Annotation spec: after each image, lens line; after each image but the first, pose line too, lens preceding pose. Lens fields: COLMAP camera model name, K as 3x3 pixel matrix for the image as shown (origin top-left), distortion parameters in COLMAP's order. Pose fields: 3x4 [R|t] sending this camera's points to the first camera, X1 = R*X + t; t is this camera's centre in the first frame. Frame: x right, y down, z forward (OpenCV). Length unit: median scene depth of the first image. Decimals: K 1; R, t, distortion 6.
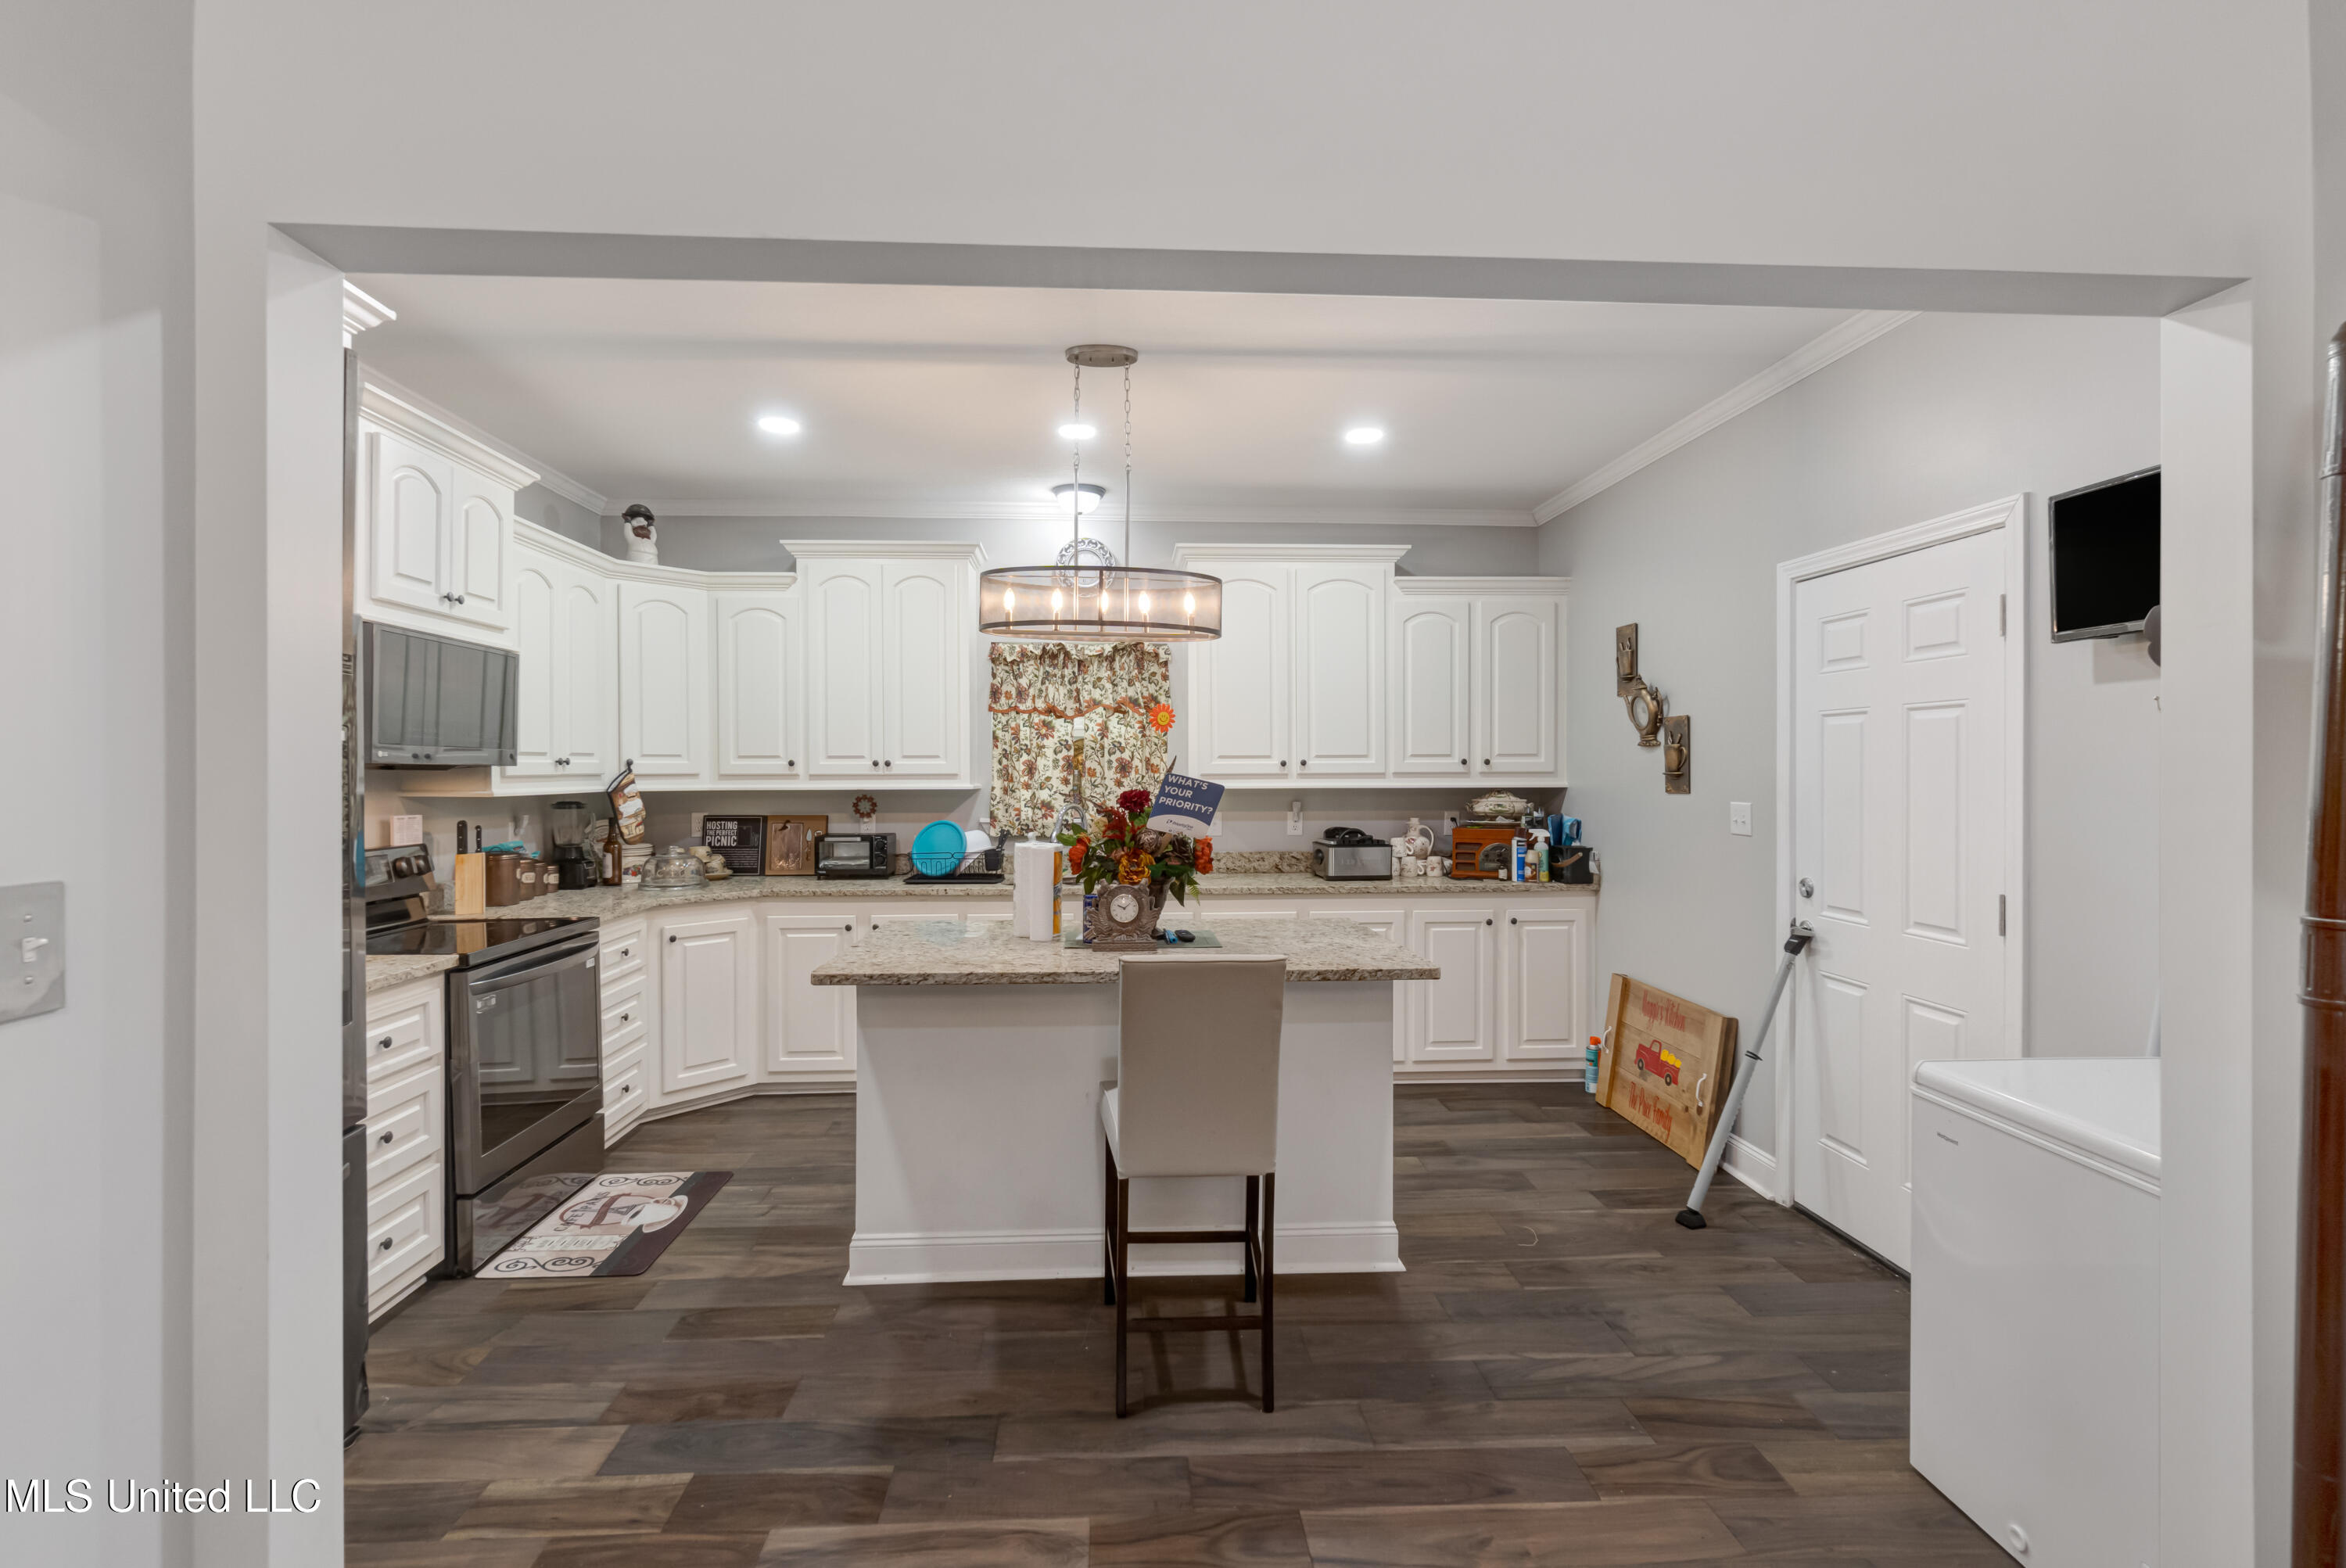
lens RADIAL K [[1019.7, 0, 1173.0], [0, 1019.7, 784.0], [0, 0, 1]] dist [-0.031340, -0.000140]
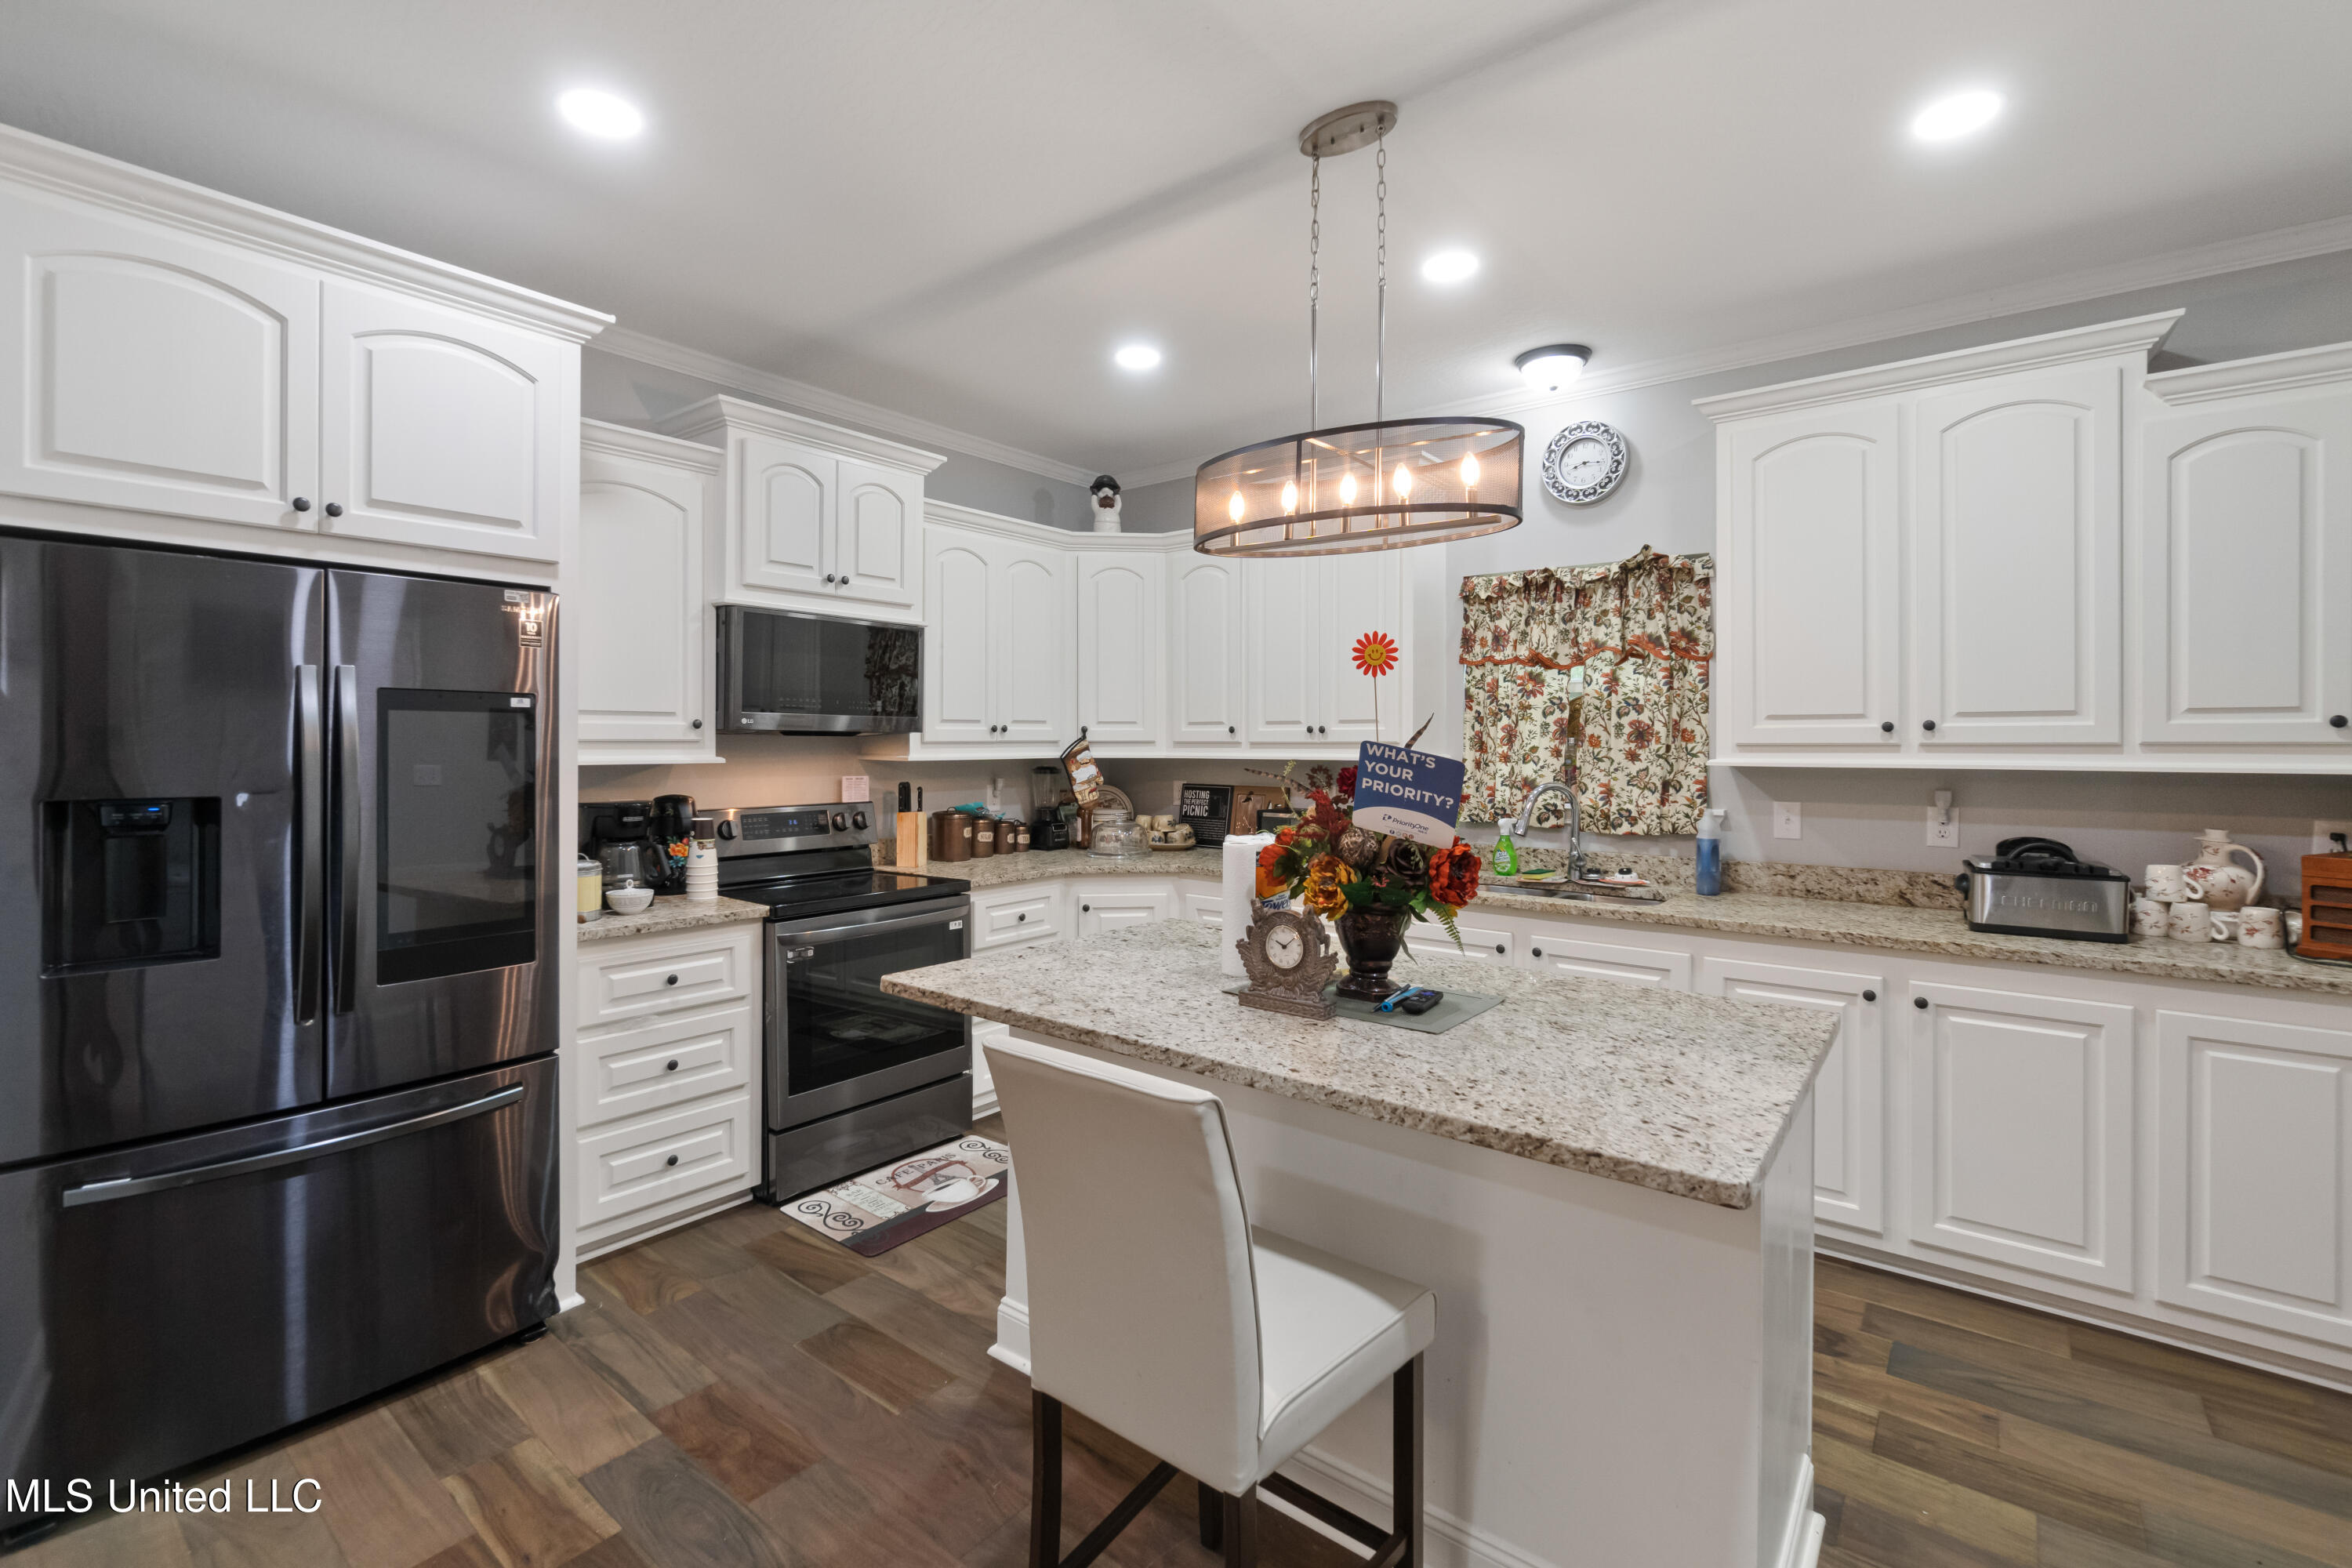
lens RADIAL K [[1017.4, 0, 1171.6], [0, 1017.4, 747.4], [0, 0, 1]] dist [-0.012680, 0.000198]
pose [[0.741705, 0.007015, -0.670689, 0.200810], [-0.010868, 0.999940, -0.001560, -0.002436], [0.670638, 0.008446, 0.741737, 0.278827]]
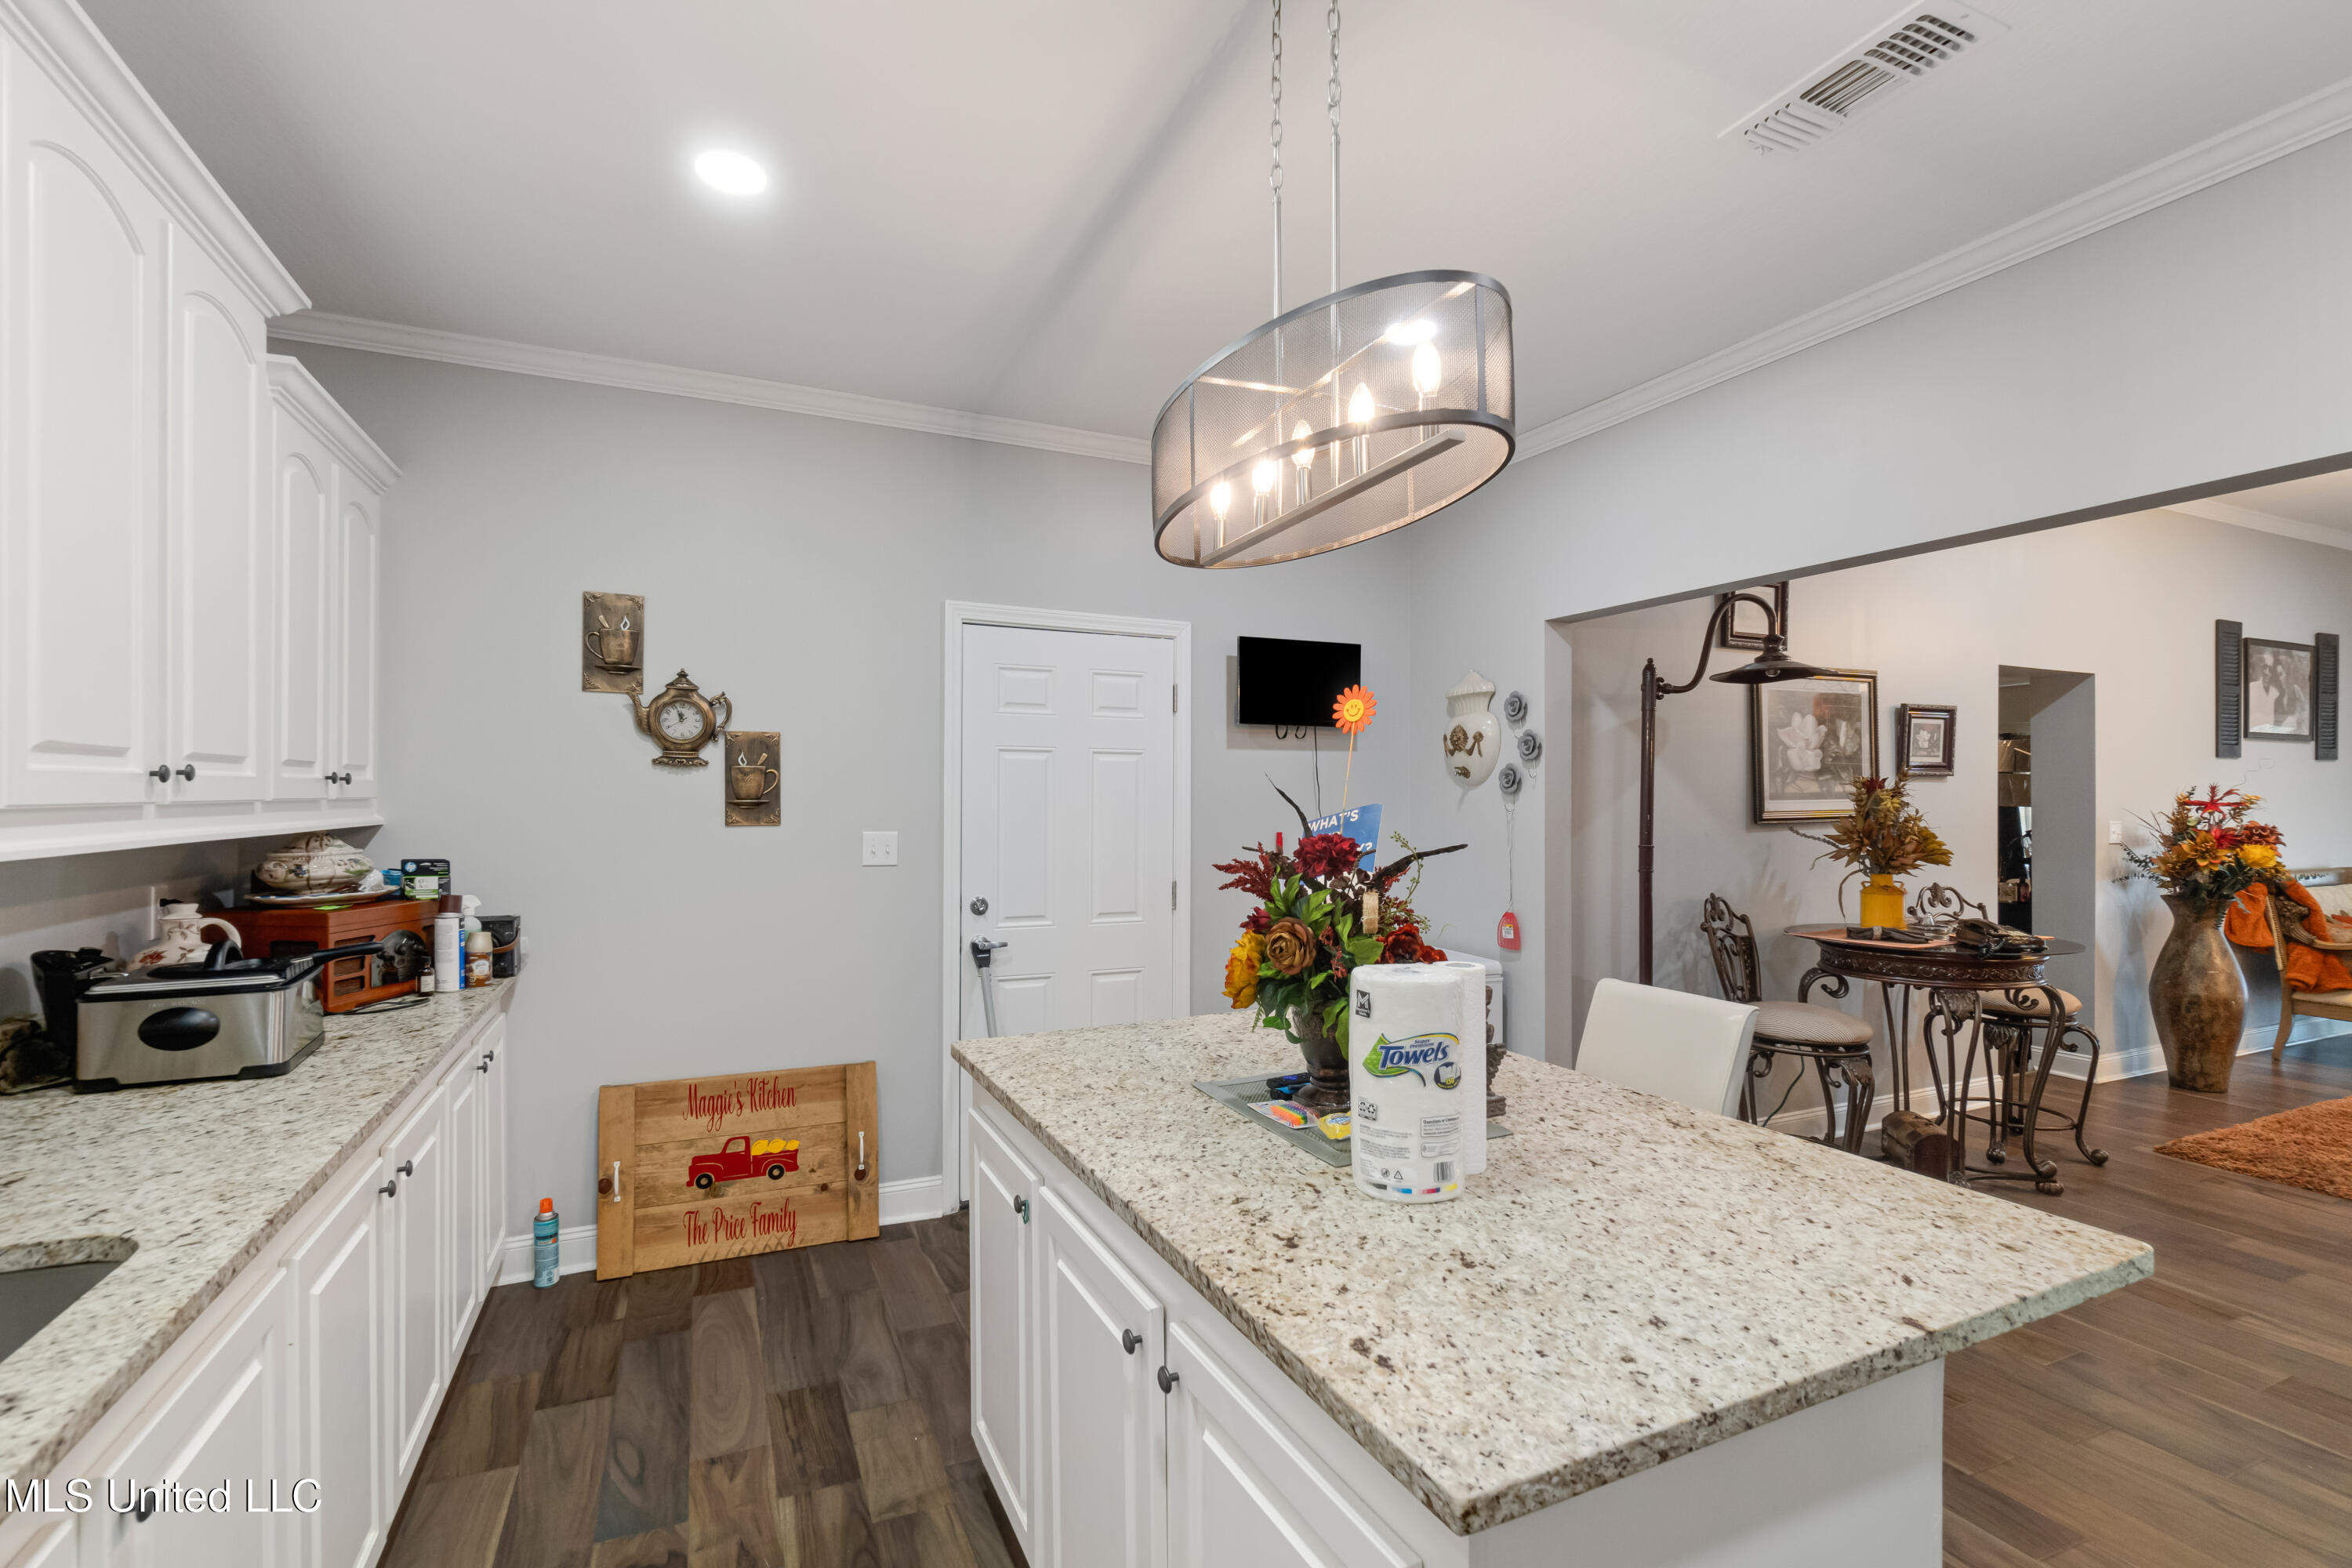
lens RADIAL K [[1022.3, 0, 1176.0], [0, 1022.3, 784.0], [0, 0, 1]] dist [-0.031340, -0.000140]
pose [[-0.350296, 0.003944, 0.936631, -0.334363], [0.003003, 0.999991, -0.003088, -0.017470], [-0.936634, 0.001731, -0.350304, 0.820460]]
